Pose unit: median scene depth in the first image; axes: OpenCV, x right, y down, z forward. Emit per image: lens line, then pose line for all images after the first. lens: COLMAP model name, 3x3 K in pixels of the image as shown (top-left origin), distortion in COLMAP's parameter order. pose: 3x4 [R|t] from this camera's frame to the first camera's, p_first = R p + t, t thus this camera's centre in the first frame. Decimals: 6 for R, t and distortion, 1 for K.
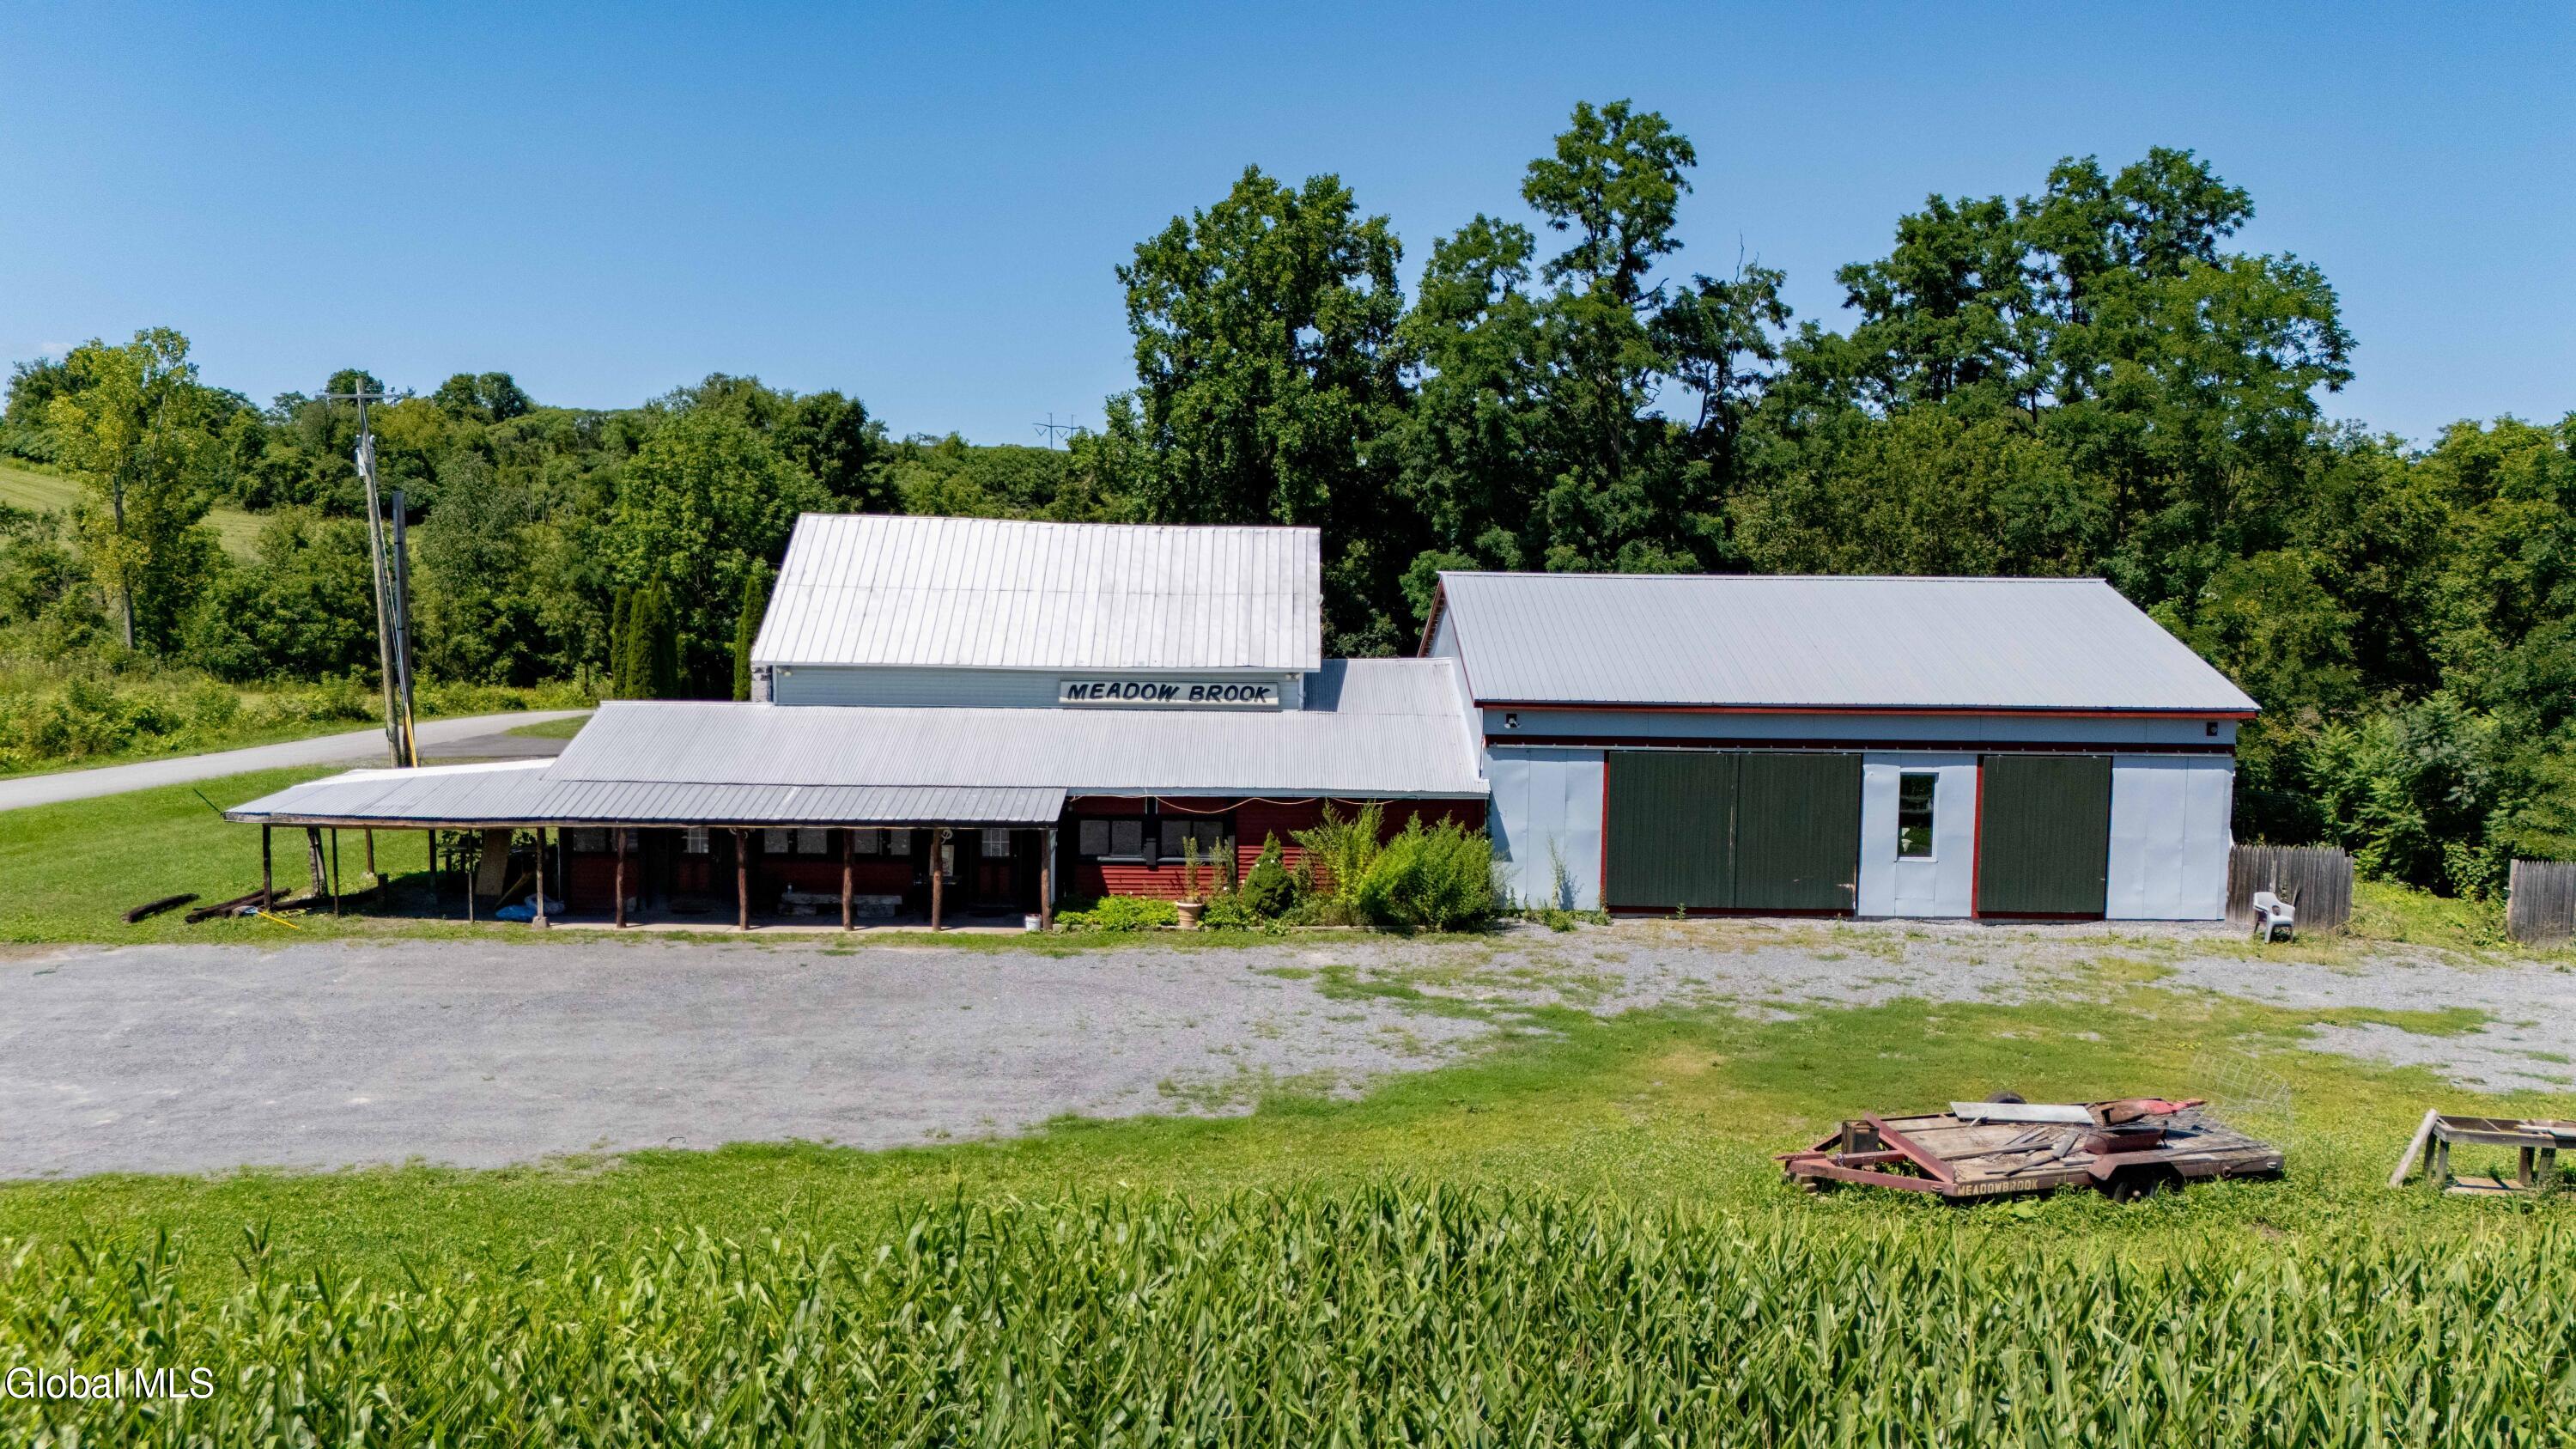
lens RADIAL K [[1898.2, 0, 1286.7], [0, 1898.2, 727.8], [0, 0, 1]] dist [0.063333, -0.062390]
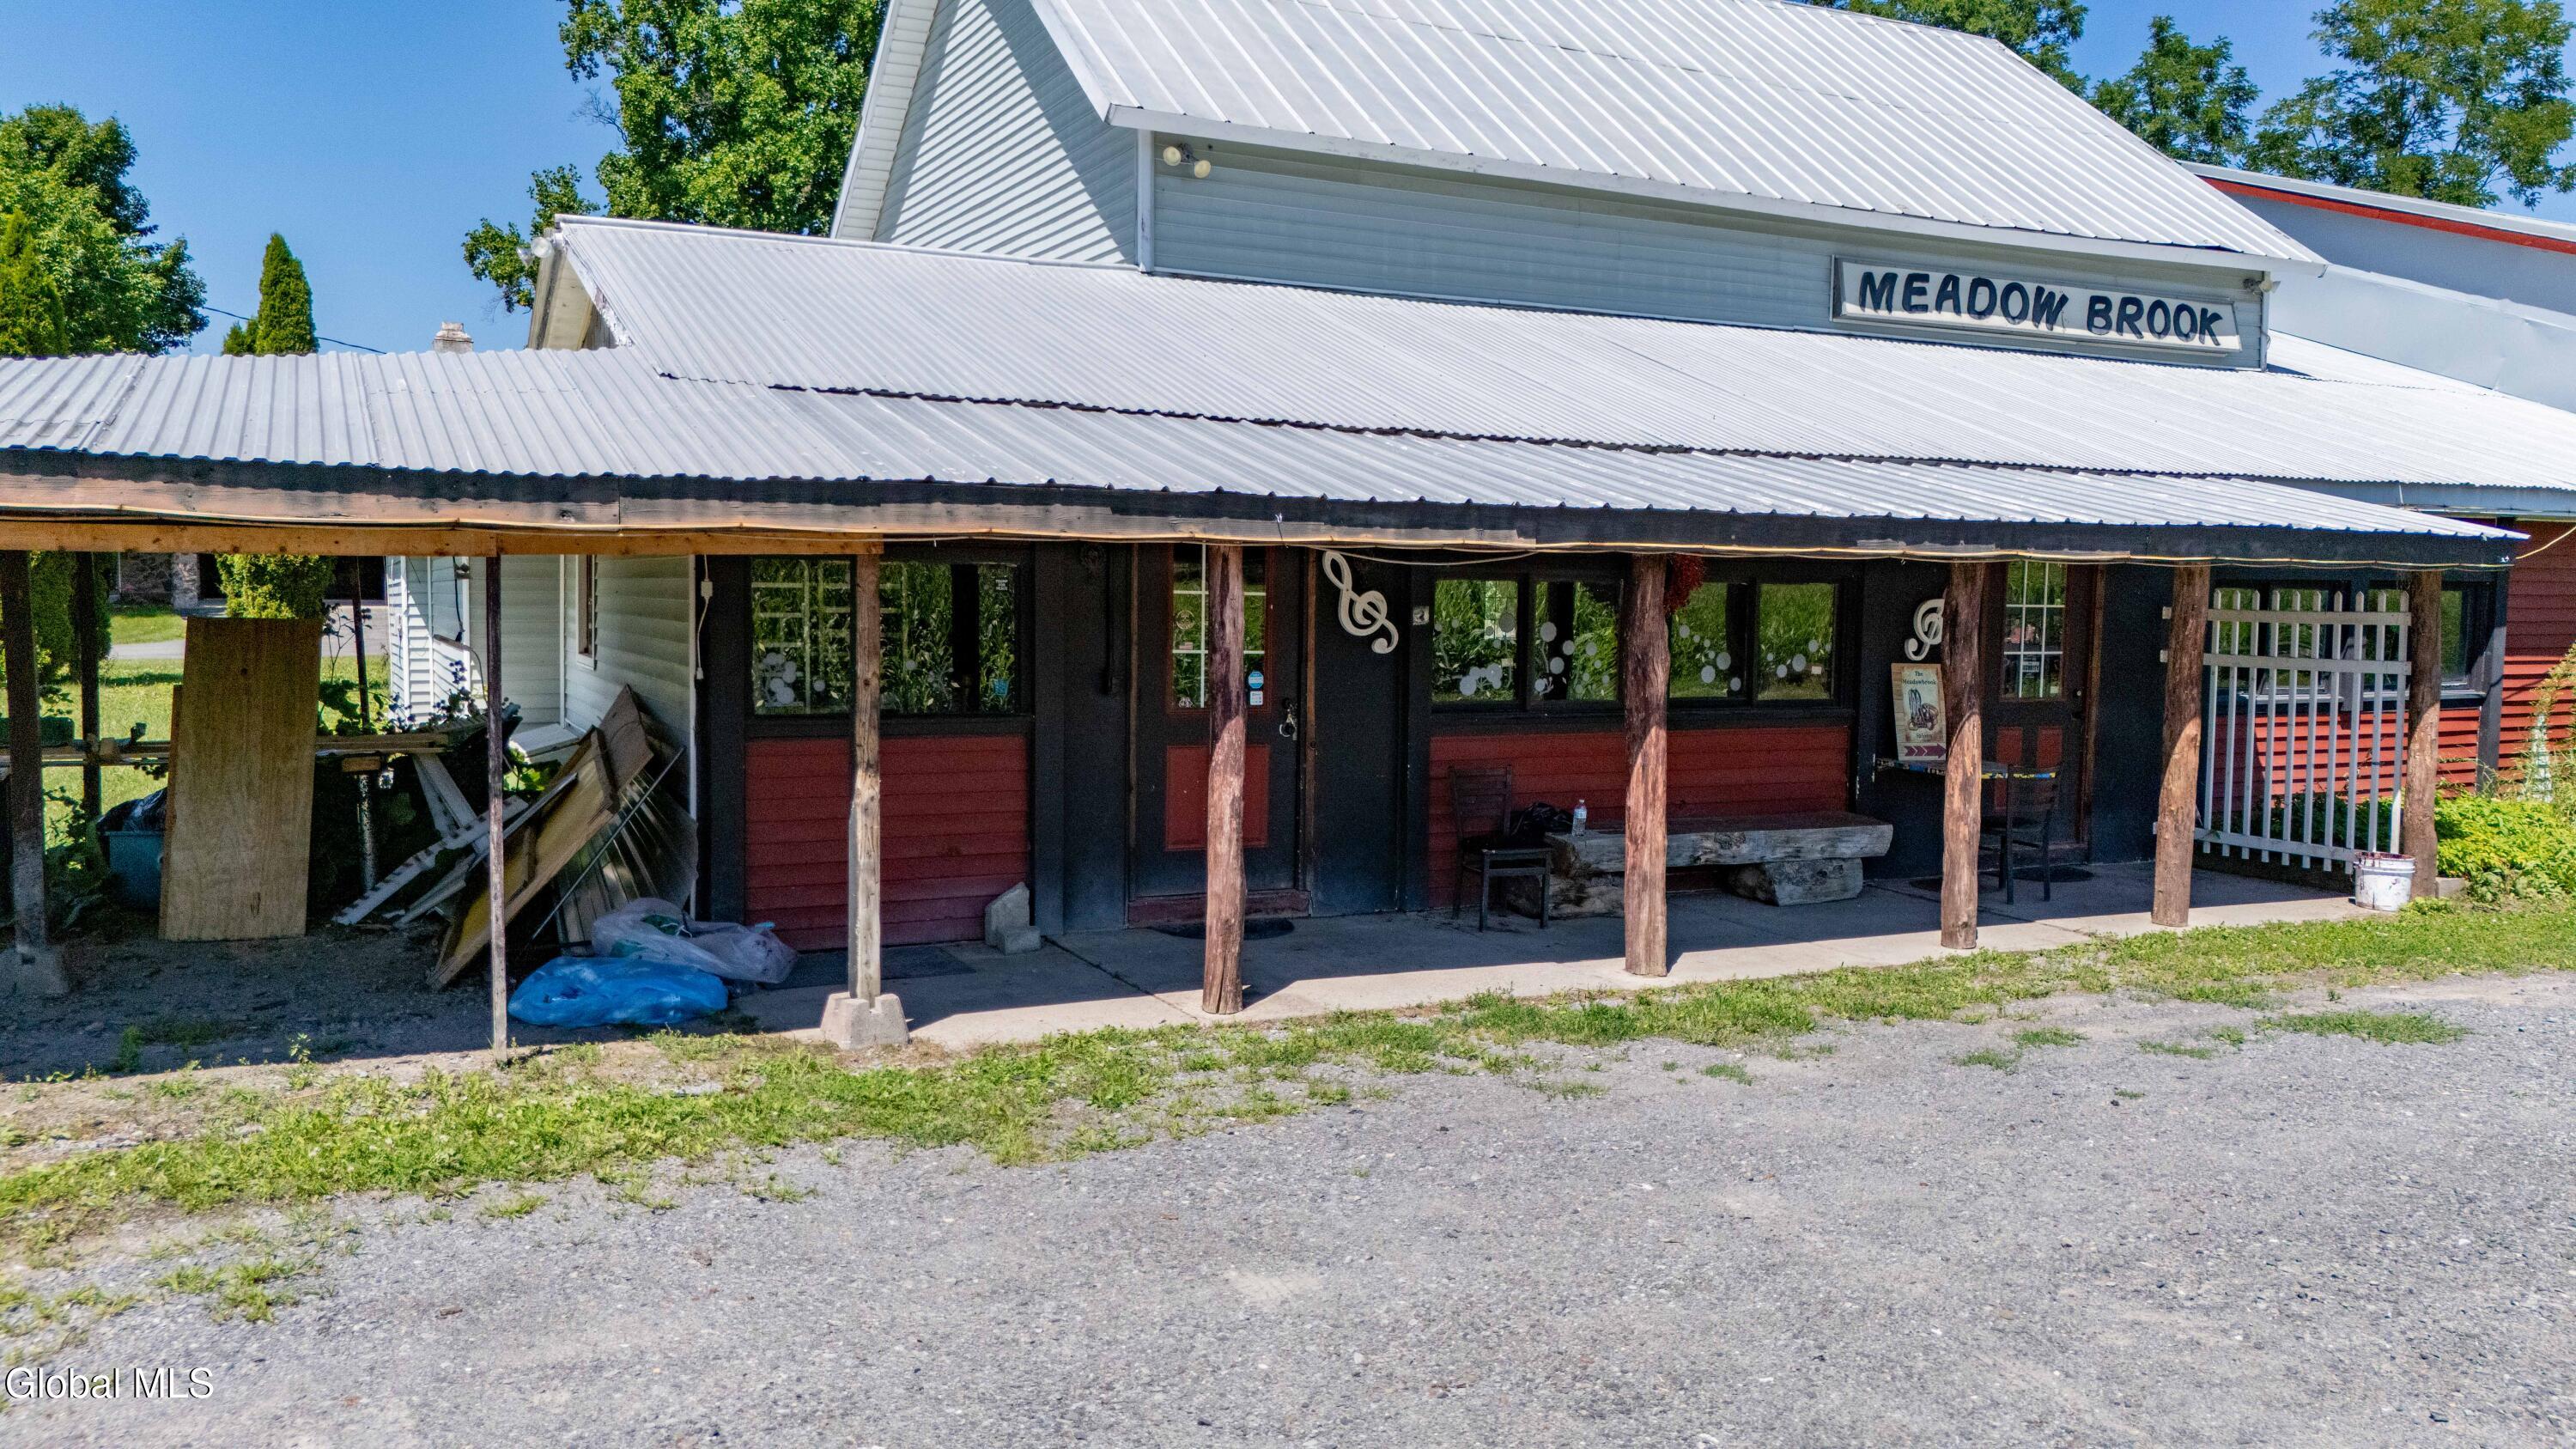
lens RADIAL K [[1898.2, 0, 1284.9], [0, 1898.2, 734.3], [0, 0, 1]] dist [0.063333, -0.062390]
pose [[0.901771, -0.032959, 0.430956, -0.412812], [0.032088, 0.999442, 0.009290, 0.066951], [-0.431022, 0.005451, 0.902325, 0.753602]]
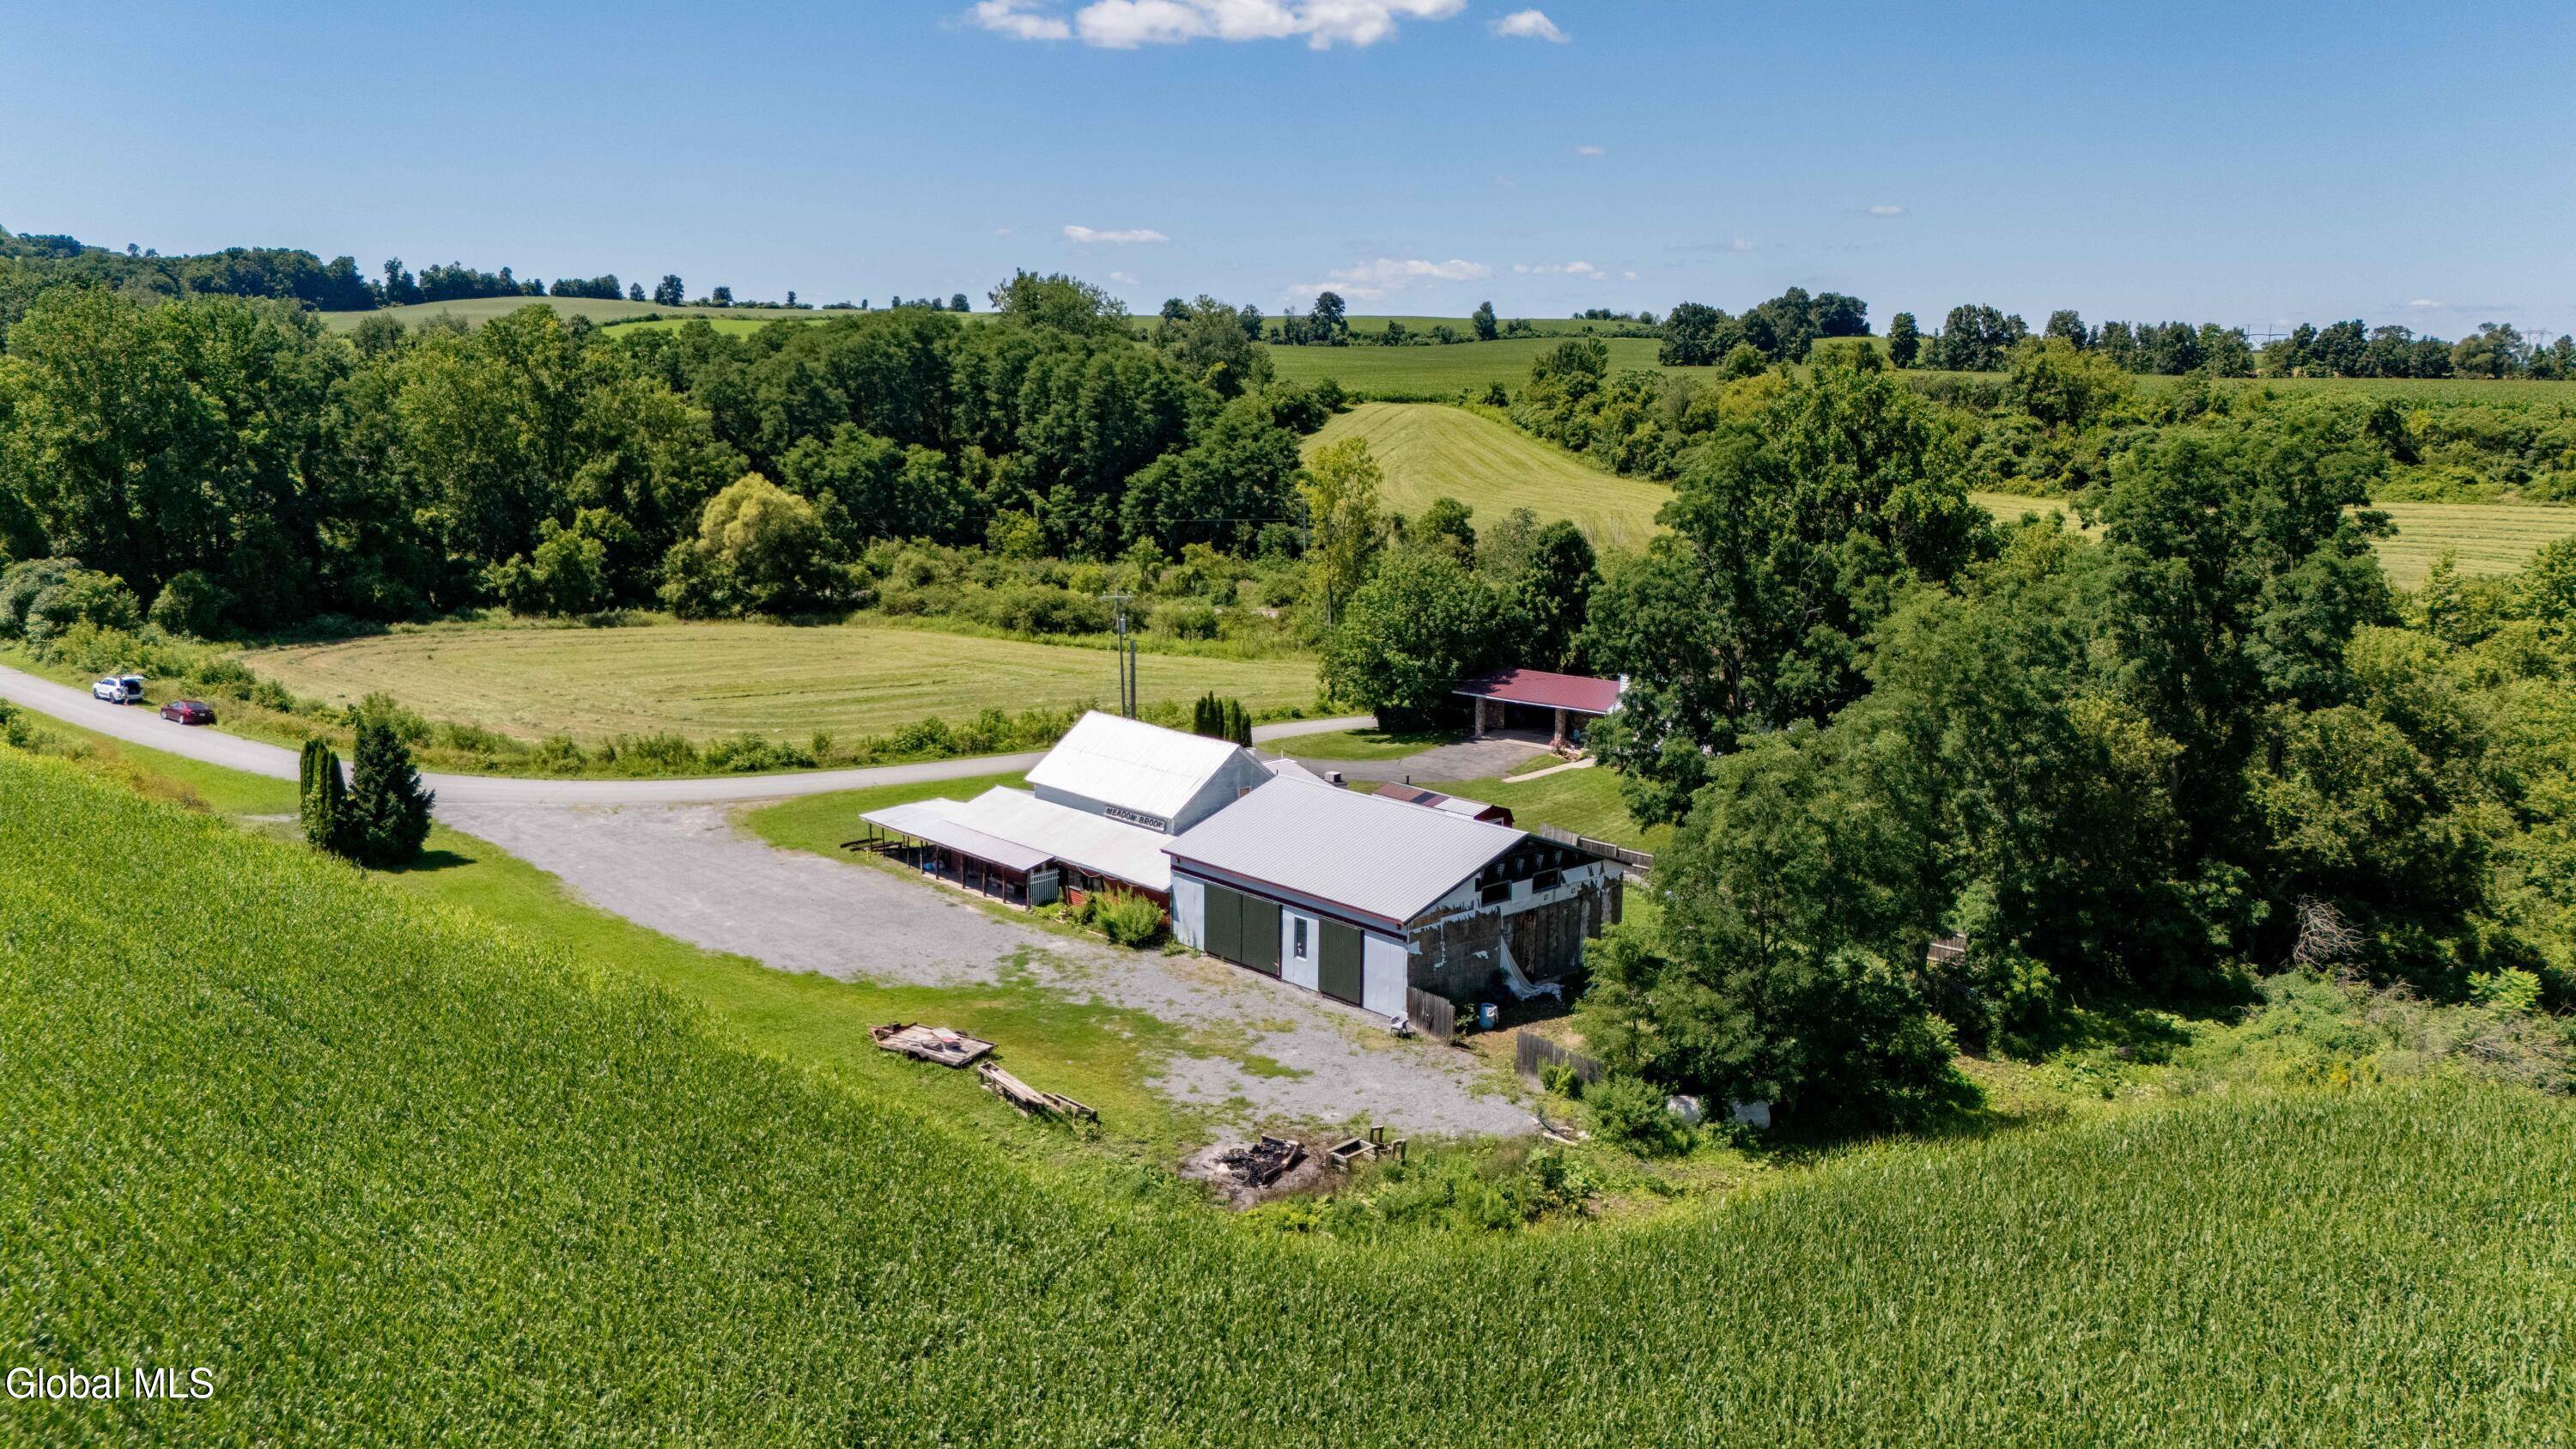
lens RADIAL K [[1898.2, 0, 1285.2], [0, 1898.2, 728.9], [0, 0, 1]] dist [0.063333, -0.062390]
pose [[0.665310, 0.124696, -0.736080, 1.826955], [-0.062986, 0.991813, 0.111088, -0.412890], [0.743906, -0.027545, 0.667717, -0.397202]]
